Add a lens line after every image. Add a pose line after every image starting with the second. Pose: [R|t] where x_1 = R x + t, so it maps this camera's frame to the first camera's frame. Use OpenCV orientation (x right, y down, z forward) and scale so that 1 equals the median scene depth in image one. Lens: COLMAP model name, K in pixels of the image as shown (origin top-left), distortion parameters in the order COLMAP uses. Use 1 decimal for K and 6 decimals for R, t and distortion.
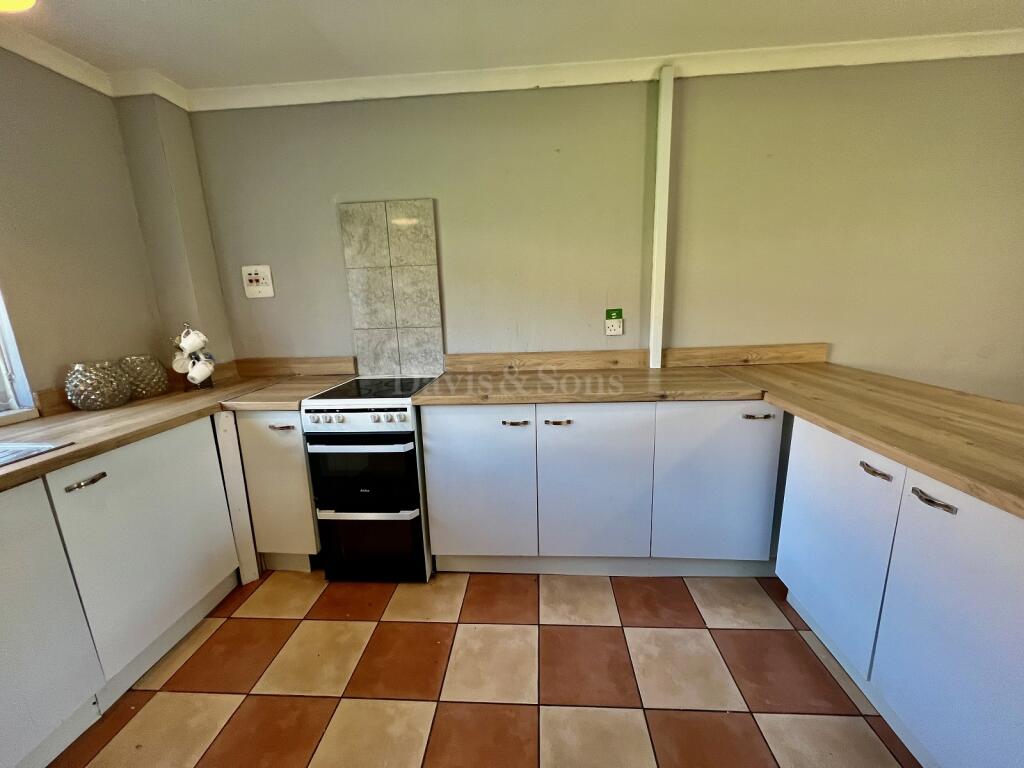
lens RADIAL K [[412.4, 0, 512.0], [0, 412.4, 384.0], [0, 0, 1]] dist [0.001978, -0.000090]
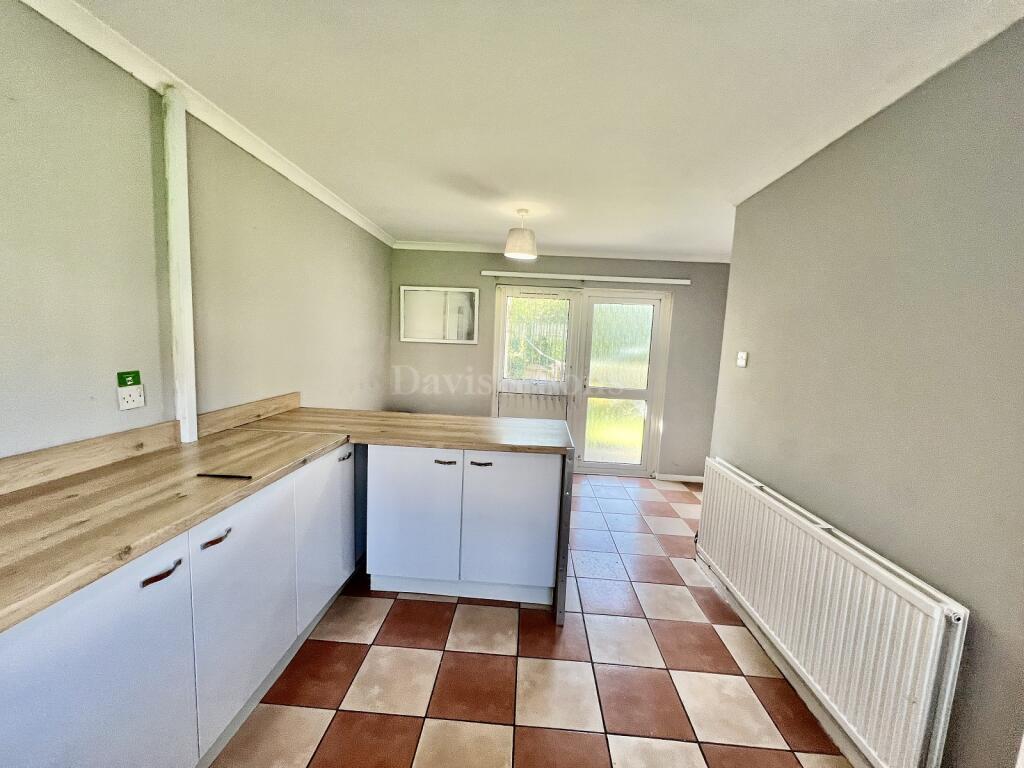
lens RADIAL K [[412.4, 0, 512.0], [0, 412.4, 384.0], [0, 0, 1]] dist [0.001978, -0.000090]
pose [[-0.020160, -0.072911, 0.997135, -0.485047], [0.161212, 0.984050, 0.075213, -0.114342], [-0.986714, 0.162266, -0.008085, 0.387450]]
